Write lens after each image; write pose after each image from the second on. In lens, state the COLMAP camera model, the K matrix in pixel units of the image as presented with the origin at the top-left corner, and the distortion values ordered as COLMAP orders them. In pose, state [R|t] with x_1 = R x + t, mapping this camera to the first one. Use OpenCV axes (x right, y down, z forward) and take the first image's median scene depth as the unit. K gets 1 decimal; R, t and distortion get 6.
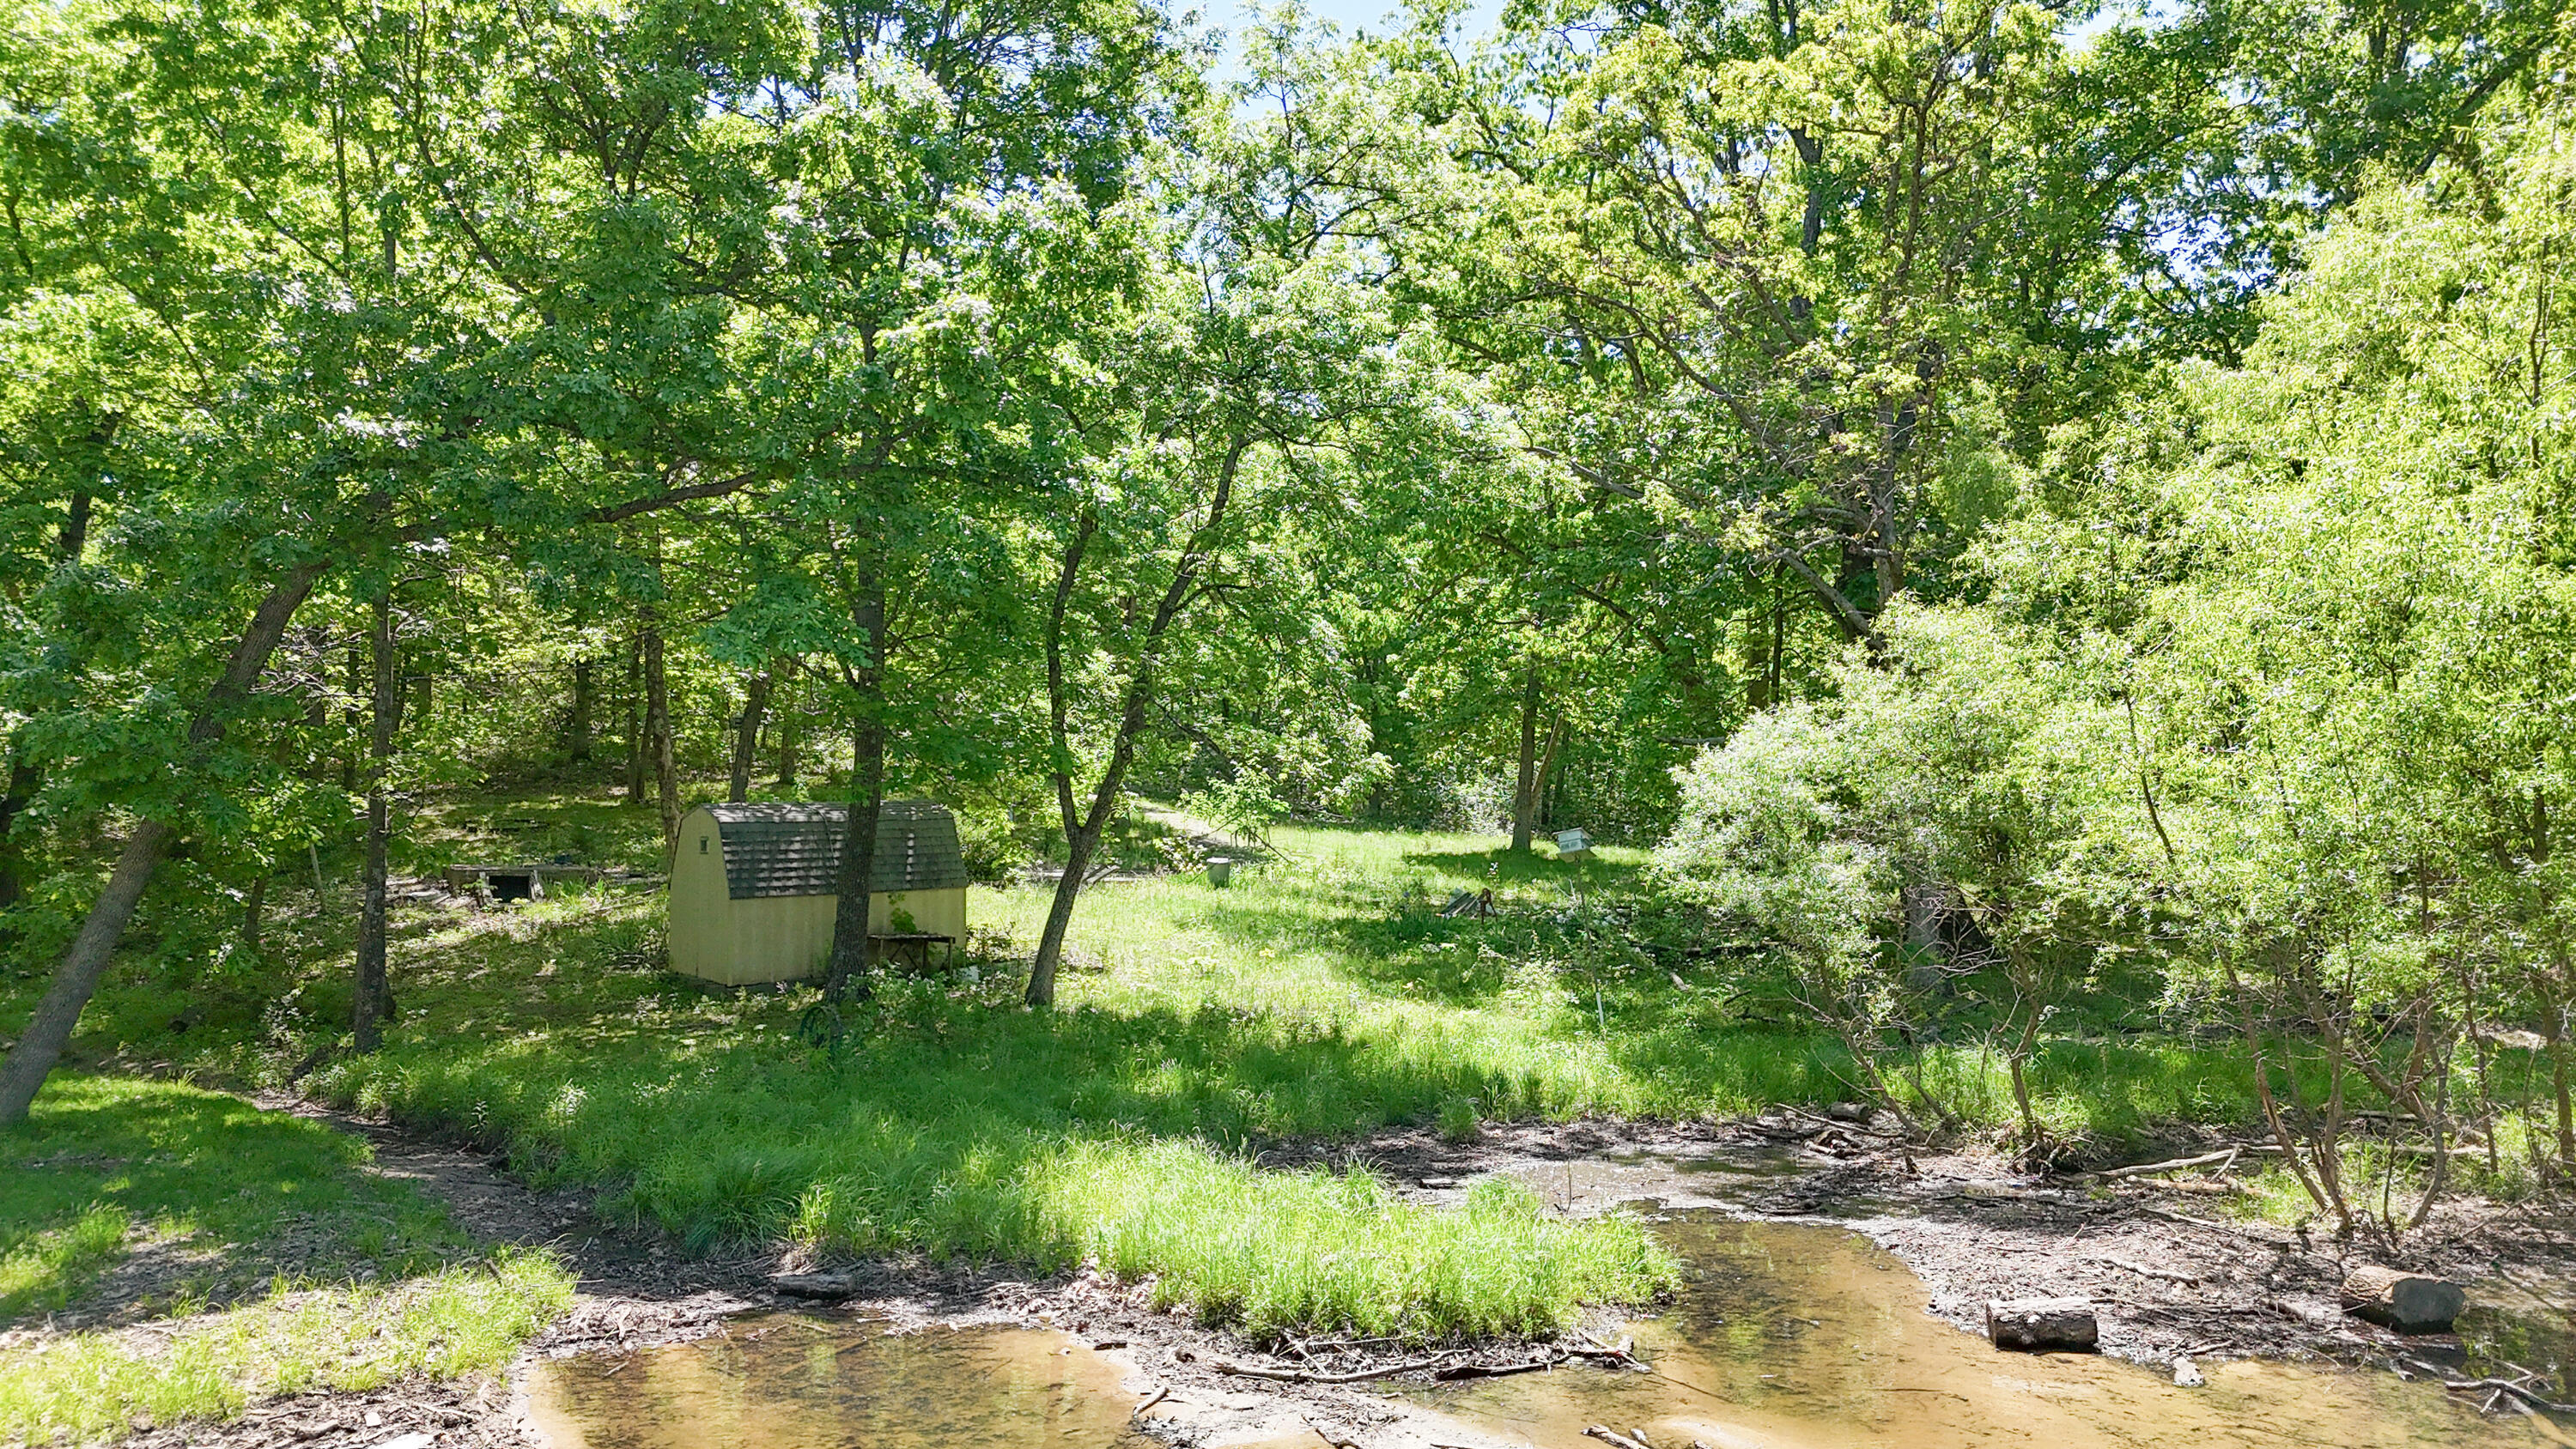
lens RADIAL K [[1845.9, 0, 1290.5], [0, 1845.9, 719.4], [0, 0, 1]] dist [0.080390, -0.071516]
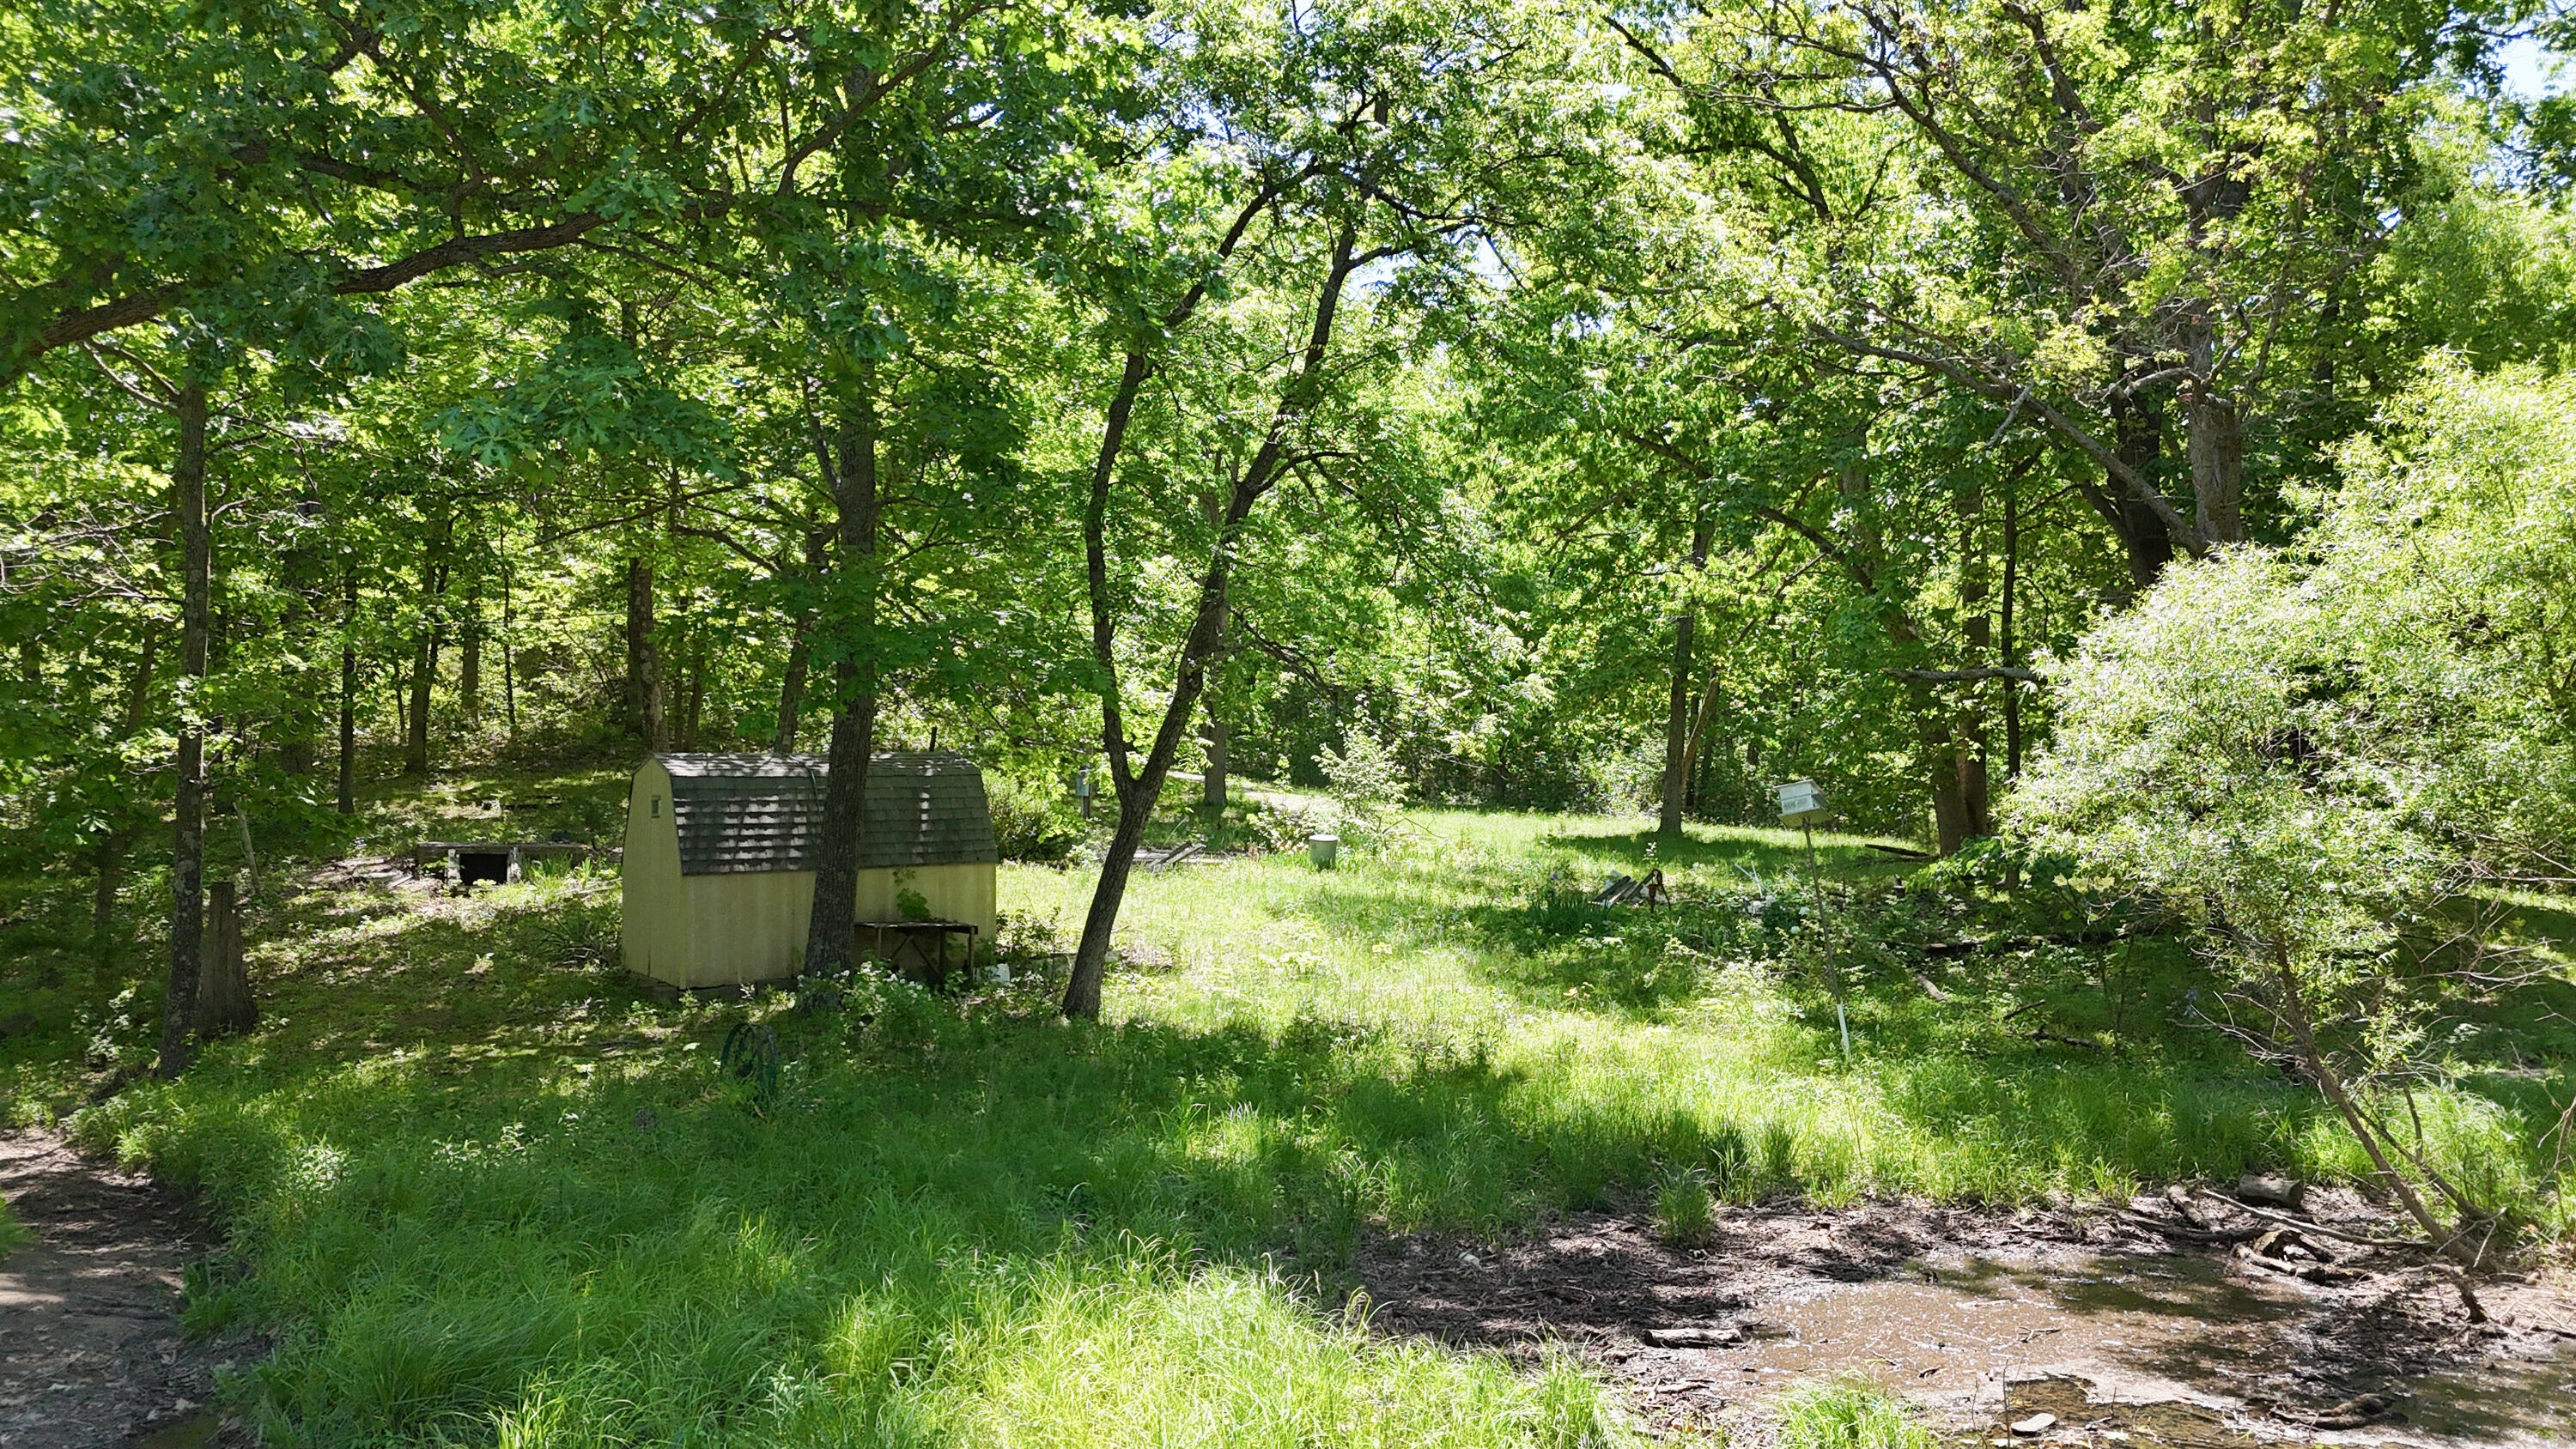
lens RADIAL K [[1845.9, 0, 1290.5], [0, 1845.9, 719.4], [0, 0, 1]] dist [0.080390, -0.071516]
pose [[0.998159, -0.004811, -0.060454, -0.004174], [0.004936, 0.999986, 0.001910, 0.031026], [0.060444, -0.002205, 0.998169, 0.241892]]
